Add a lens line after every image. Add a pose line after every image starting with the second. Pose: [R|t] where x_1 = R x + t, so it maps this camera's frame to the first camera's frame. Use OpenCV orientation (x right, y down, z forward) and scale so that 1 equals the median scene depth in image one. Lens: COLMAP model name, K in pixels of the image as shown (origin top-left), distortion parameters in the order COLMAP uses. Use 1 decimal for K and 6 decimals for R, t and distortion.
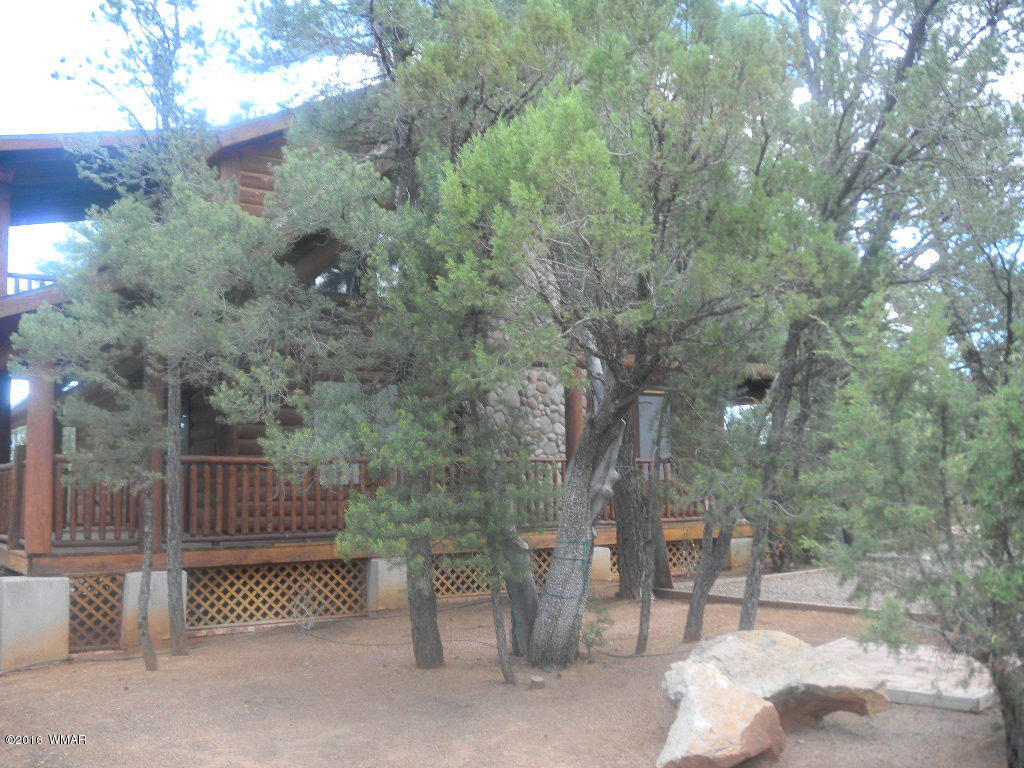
lens RADIAL K [[1040.3, 0, 512.0], [0, 1040.3, 384.0], [0, 0, 1]] dist [-0.007826, 0.009707]
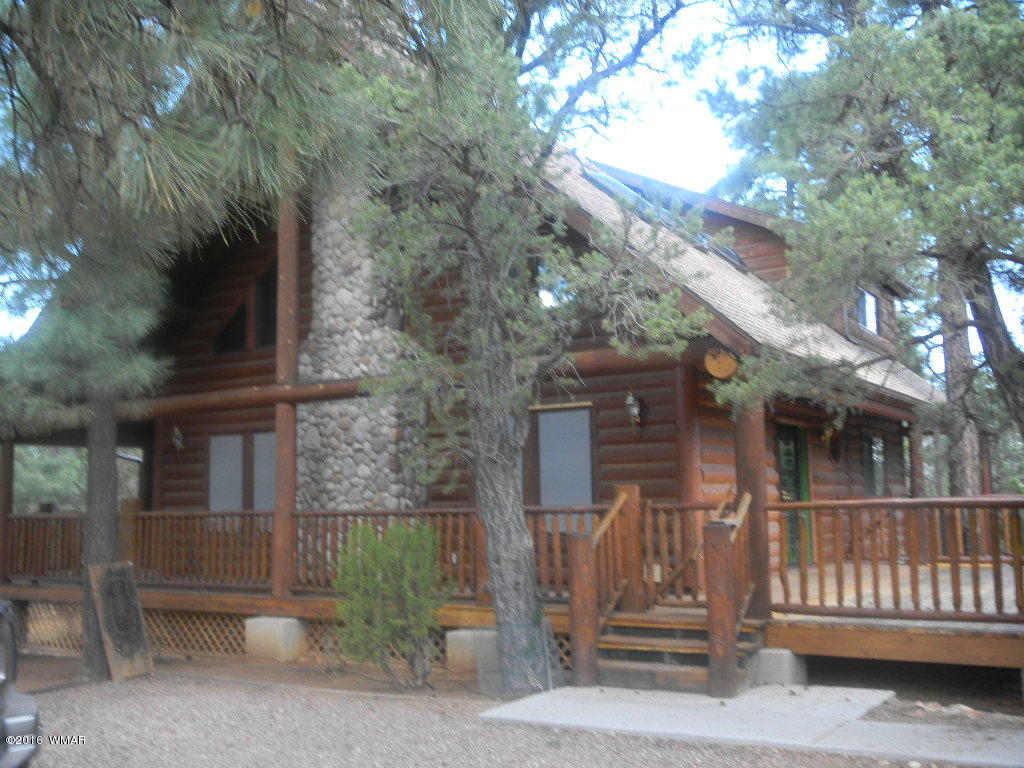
lens RADIAL K [[1040.3, 0, 512.0], [0, 1040.3, 384.0], [0, 0, 1]] dist [-0.007826, 0.009707]
pose [[0.291083, -0.114496, -0.949822, 0.871797], [0.077542, 0.992370, -0.095861, 0.062696], [0.953550, -0.045748, 0.297740, 0.875676]]
